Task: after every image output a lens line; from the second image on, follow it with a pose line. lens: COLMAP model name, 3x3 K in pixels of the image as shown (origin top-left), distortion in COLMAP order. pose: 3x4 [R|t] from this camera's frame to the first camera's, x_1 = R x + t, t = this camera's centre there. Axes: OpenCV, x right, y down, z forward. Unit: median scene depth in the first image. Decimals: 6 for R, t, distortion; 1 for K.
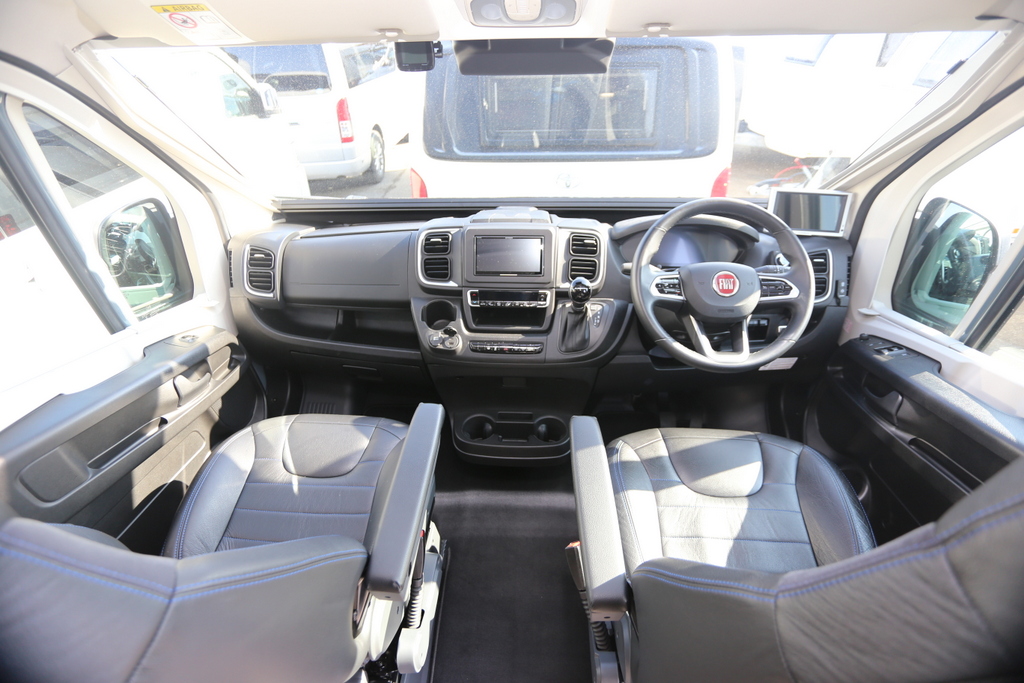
lens RADIAL K [[496.7, 0, 510.7], [0, 496.7, 328.7], [0, 0, 1]] dist [-0.057053, 0.015022]
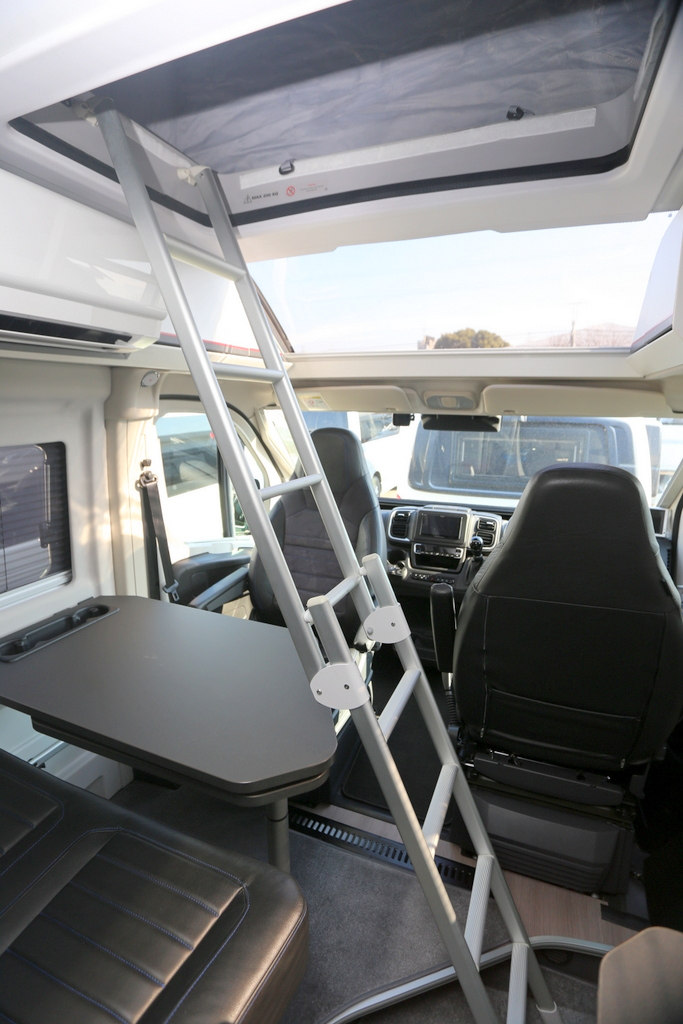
lens RADIAL K [[496.7, 0, 347.4], [0, 496.7, 508.9], [0, 0, 1]] dist [-0.057053, 0.015022]
pose [[0.950649, 0.089864, -0.296969, 0.191483], [-0.184695, 0.932984, -0.308916, 0.384999], [0.249307, 0.348519, 0.903538, -0.655704]]
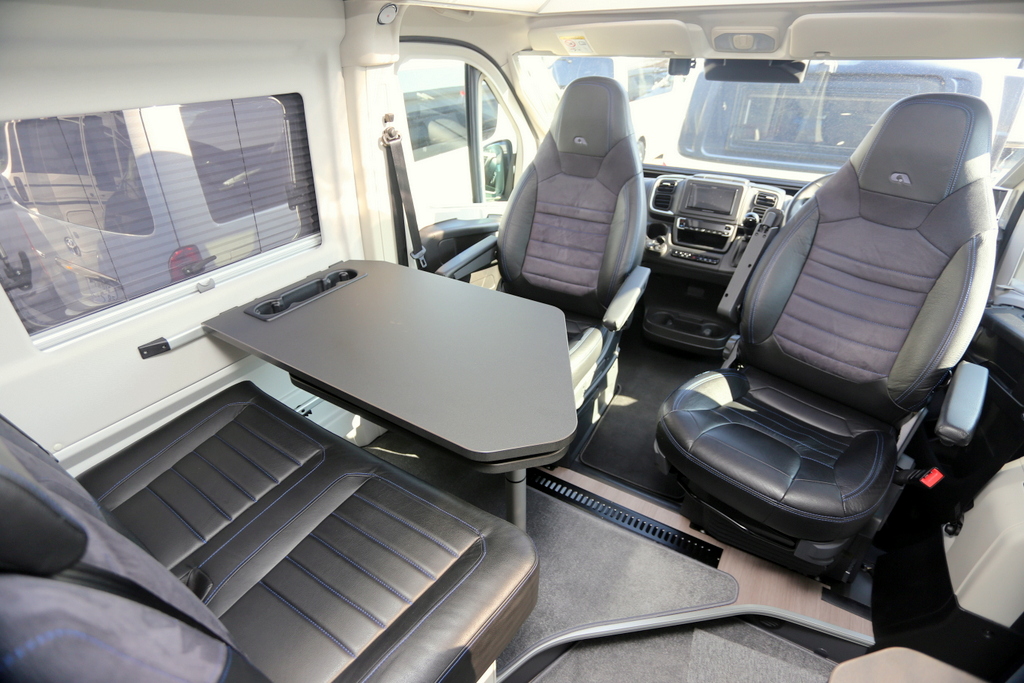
lens RADIAL K [[496.7, 0, 507.6], [0, 496.7, 343.8], [0, 0, 1]] dist [-0.057053, 0.015022]
pose [[0.876908, 0.252052, -0.409270, 0.174644], [-0.256343, 0.965520, 0.045379, 0.374382], [0.406596, 0.065121, 0.911284, -0.604832]]
